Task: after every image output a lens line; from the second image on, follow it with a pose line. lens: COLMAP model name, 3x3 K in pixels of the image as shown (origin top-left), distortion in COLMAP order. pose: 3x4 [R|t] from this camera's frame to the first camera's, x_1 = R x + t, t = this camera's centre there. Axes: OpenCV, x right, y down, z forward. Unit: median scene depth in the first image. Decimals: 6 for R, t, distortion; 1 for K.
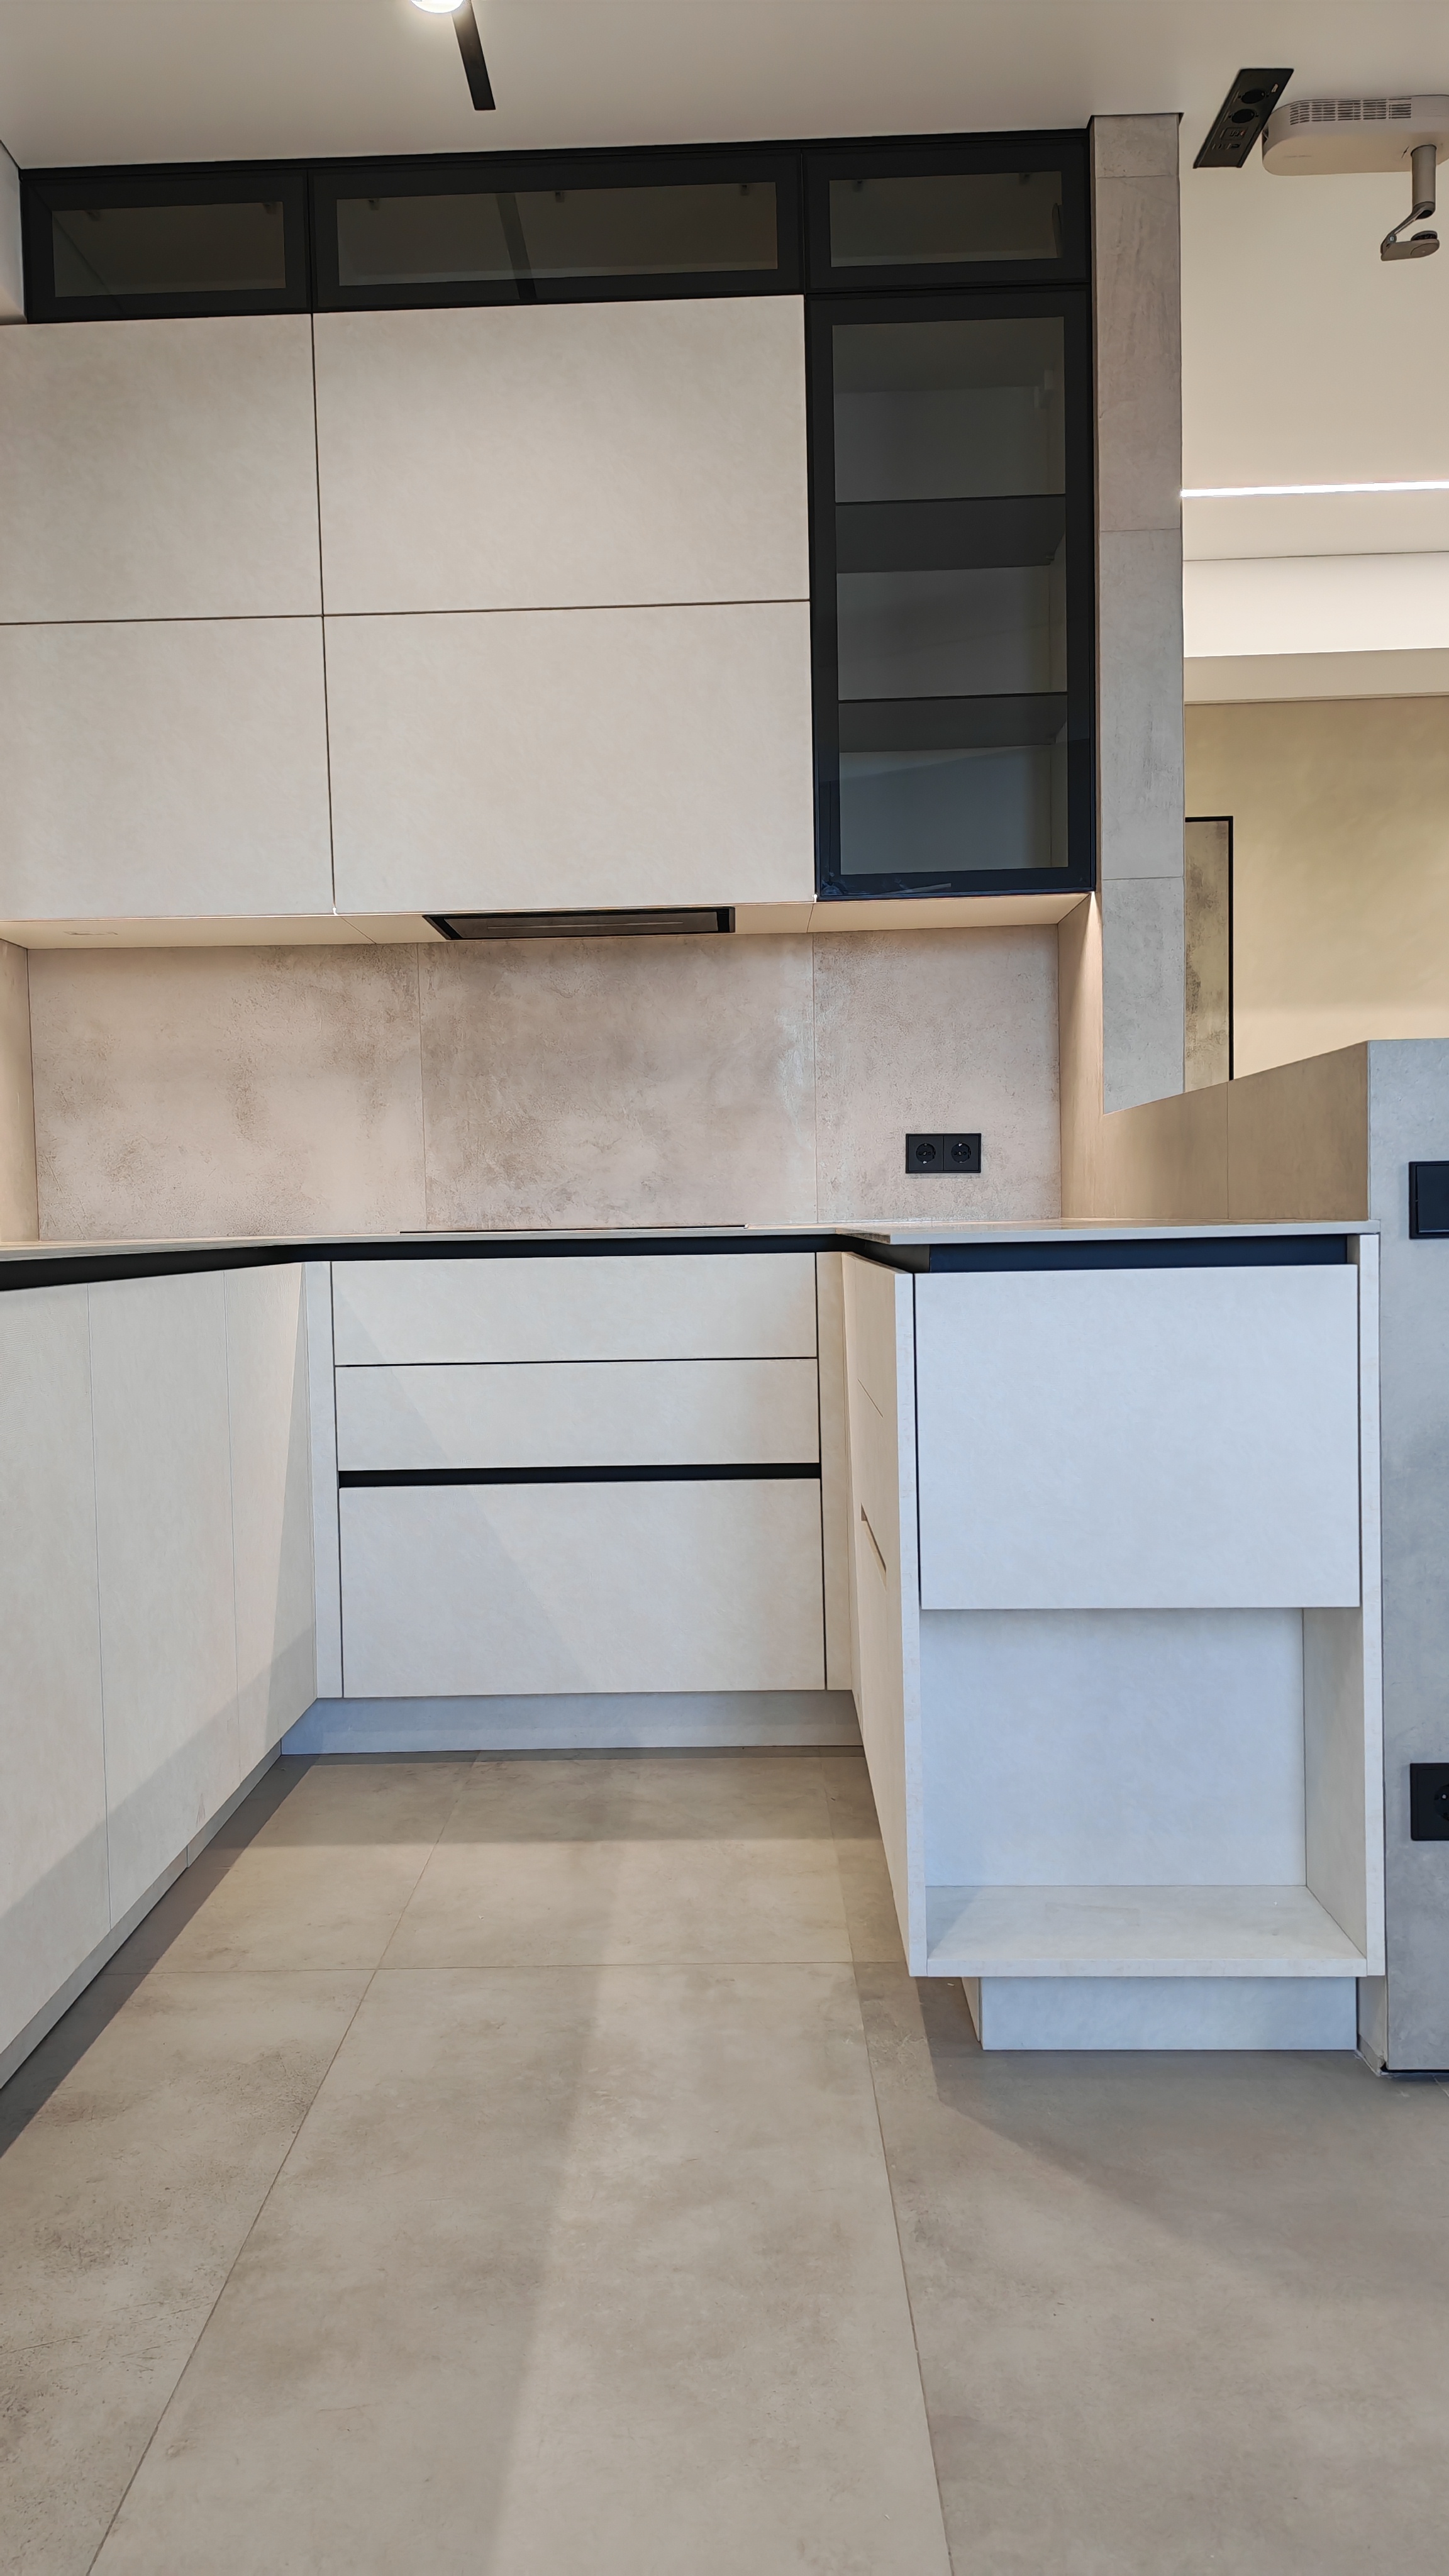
lens RADIAL K [[1736.2, 0, 701.4], [0, 1736.2, 1293.2], [0, 0, 1]] dist [0.101418, -0.134897]
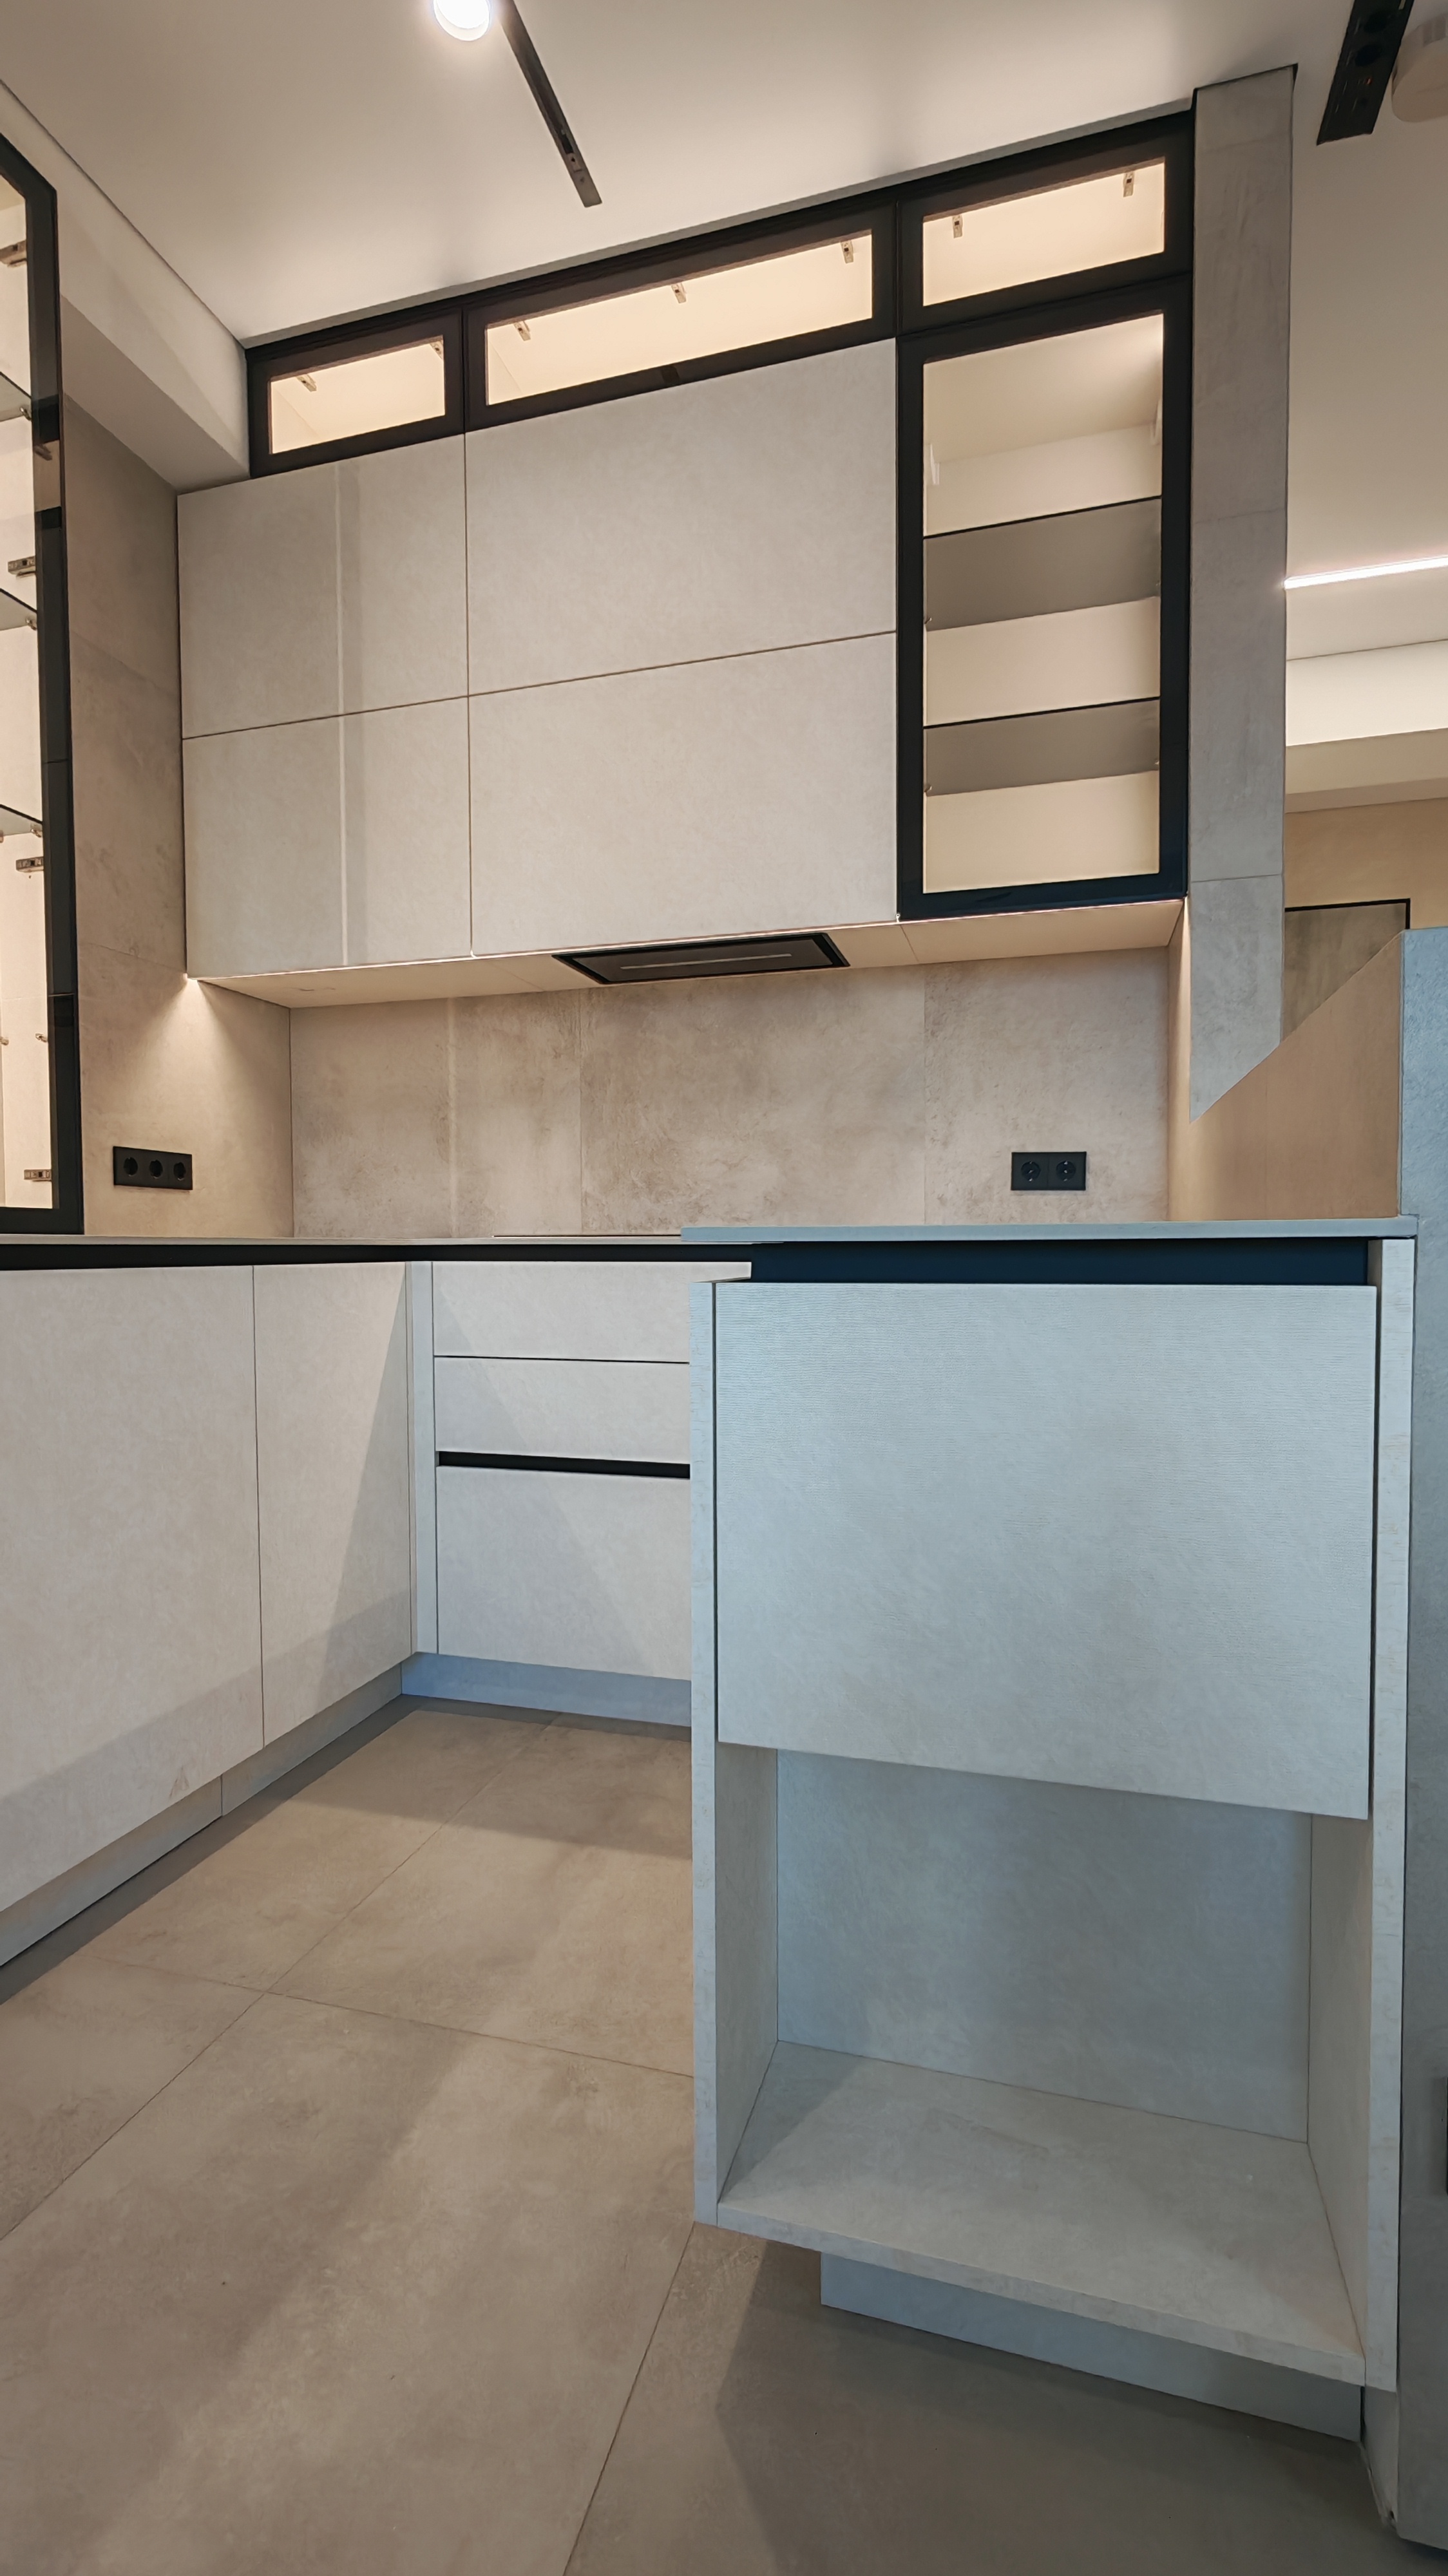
lens RADIAL K [[1177.7, 0, 719.9], [0, 1177.7, 1288.5], [0, 0, 1]] dist [-0.000857, 0.000807]
pose [[0.966486, 0.026361, -0.255361, 0.149062], [-0.027664, 0.999616, -0.001513, -0.004780], [0.255223, 0.008527, 0.966844, 0.311857]]
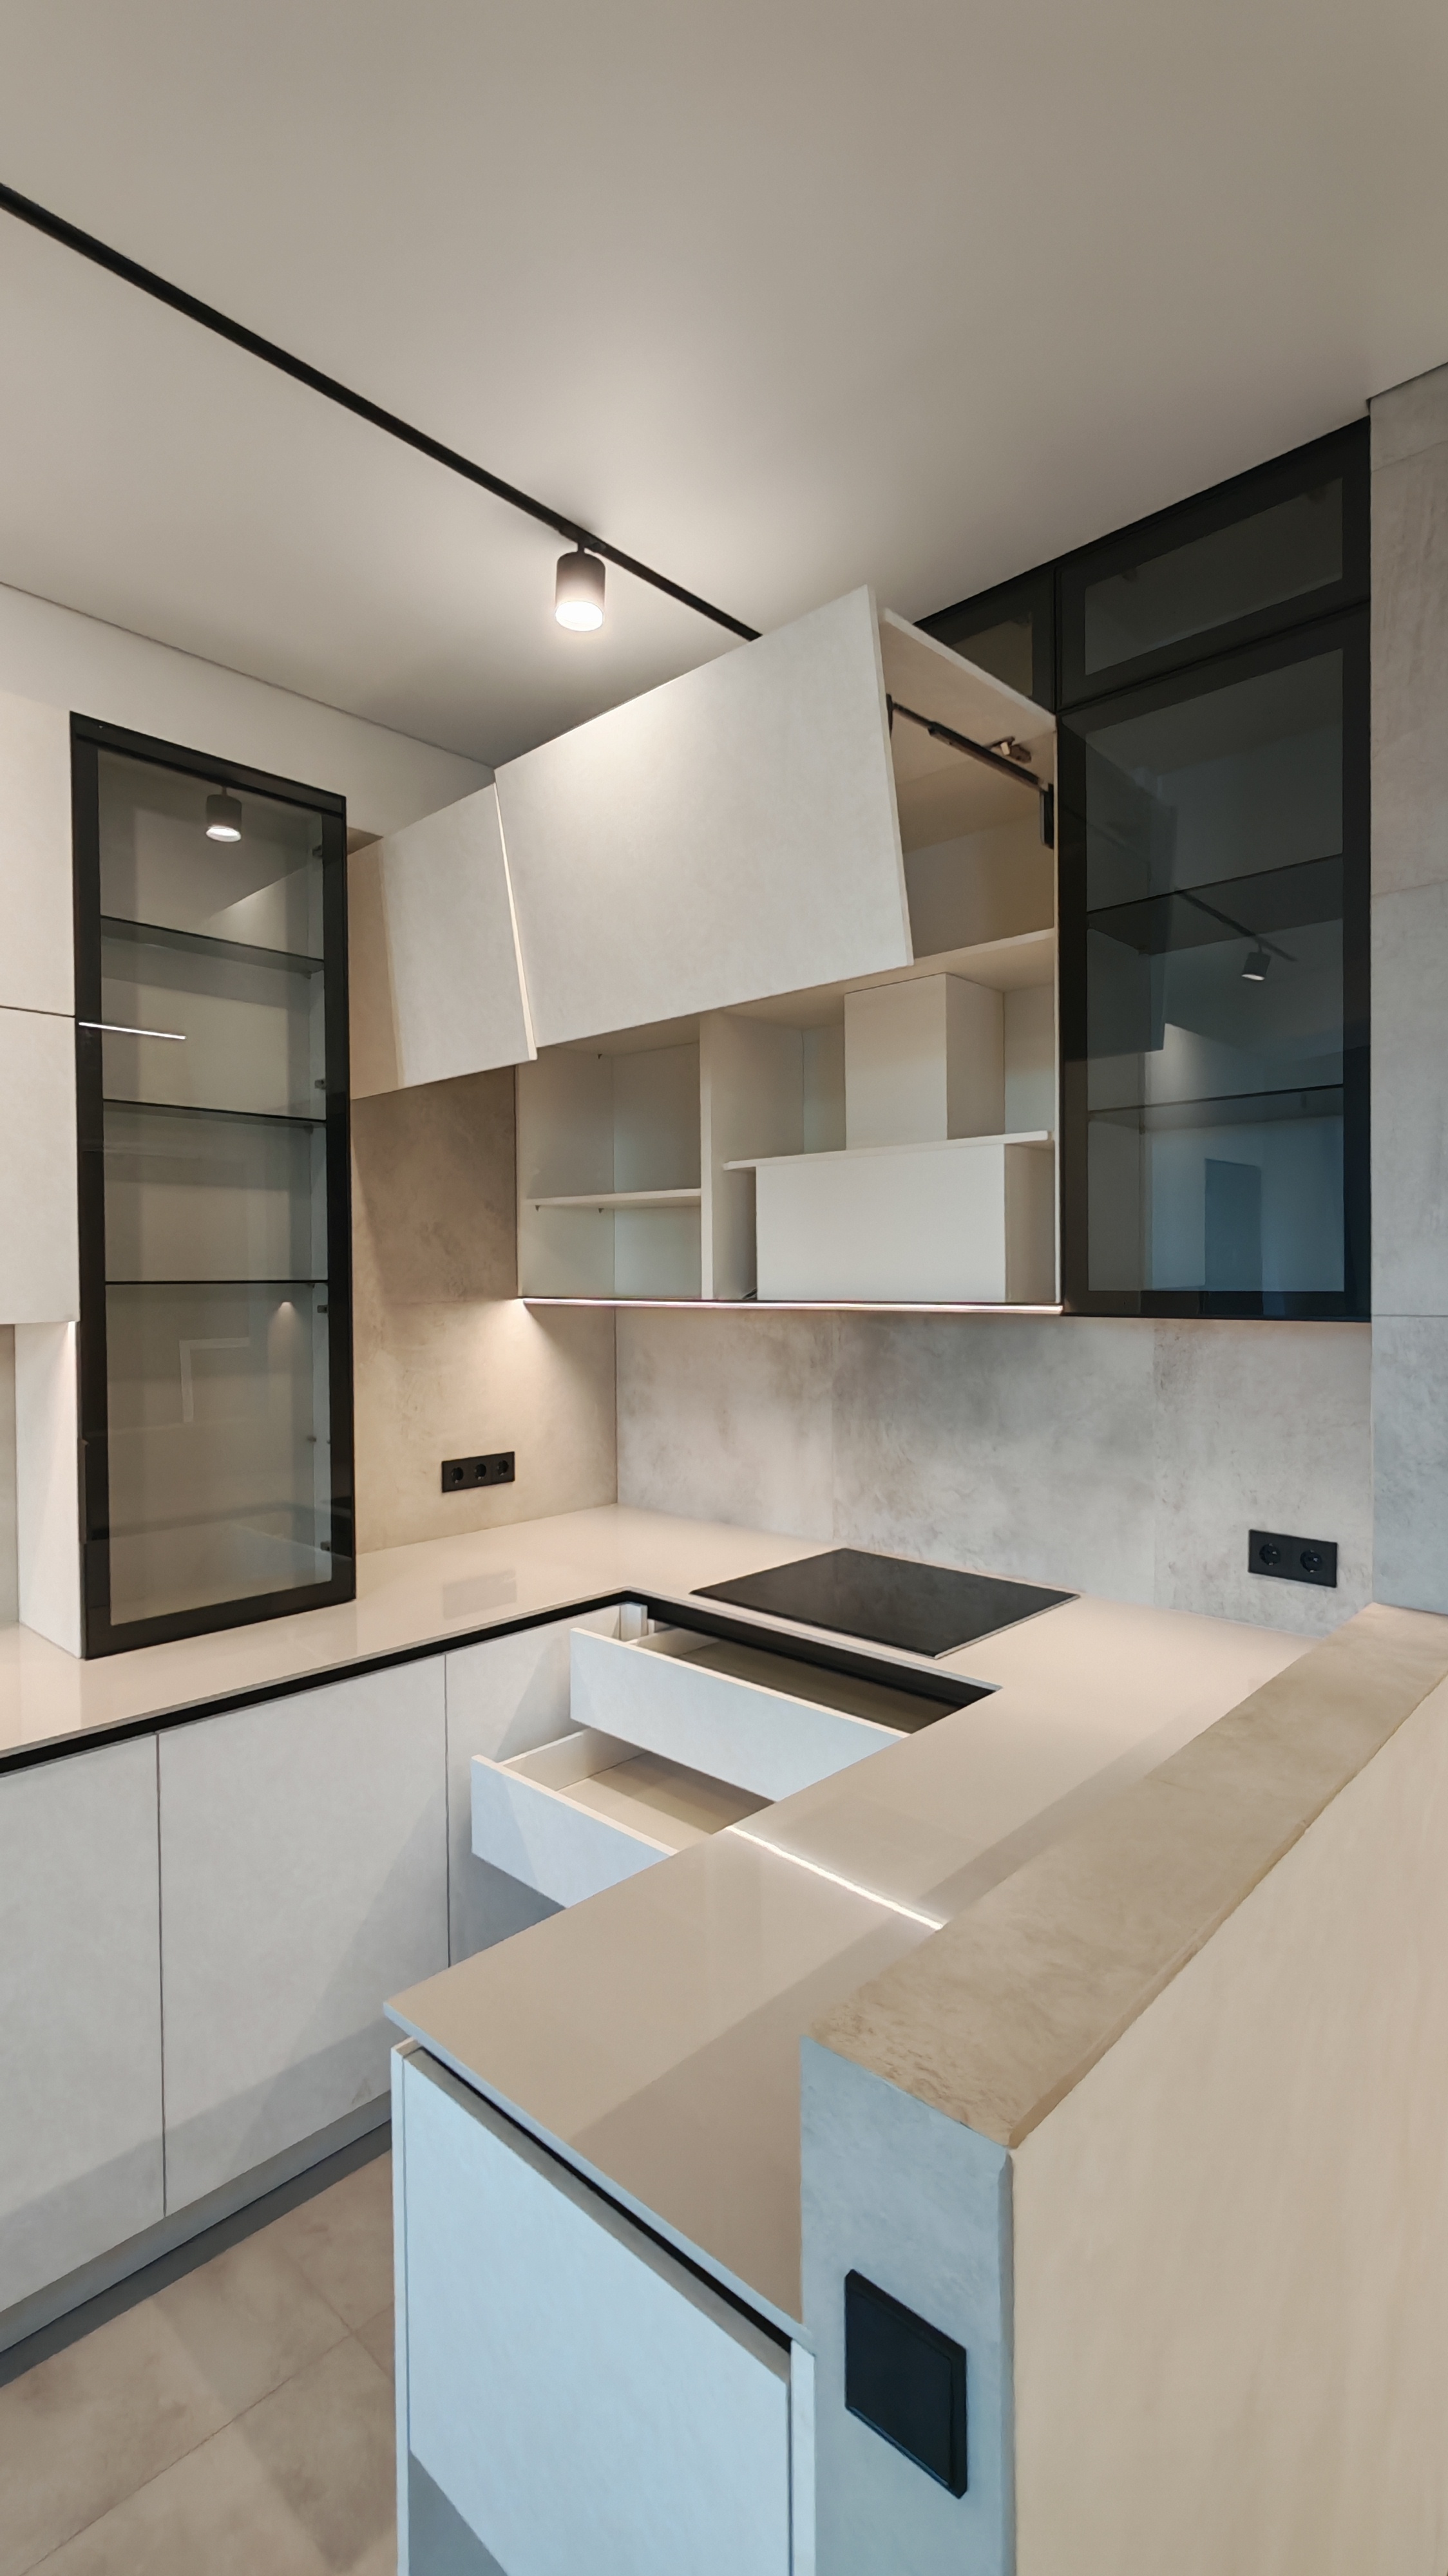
lens RADIAL K [[1179.2, 0, 724.5], [0, 1179.2, 1289.6], [0, 0, 1]] dist [-0.001432, 0.000266]
pose [[0.745930, 0.025786, -0.665525, 0.366218], [-0.038300, 0.999257, -0.004211, -0.233057], [0.664923, 0.028630, 0.746363, 0.394622]]
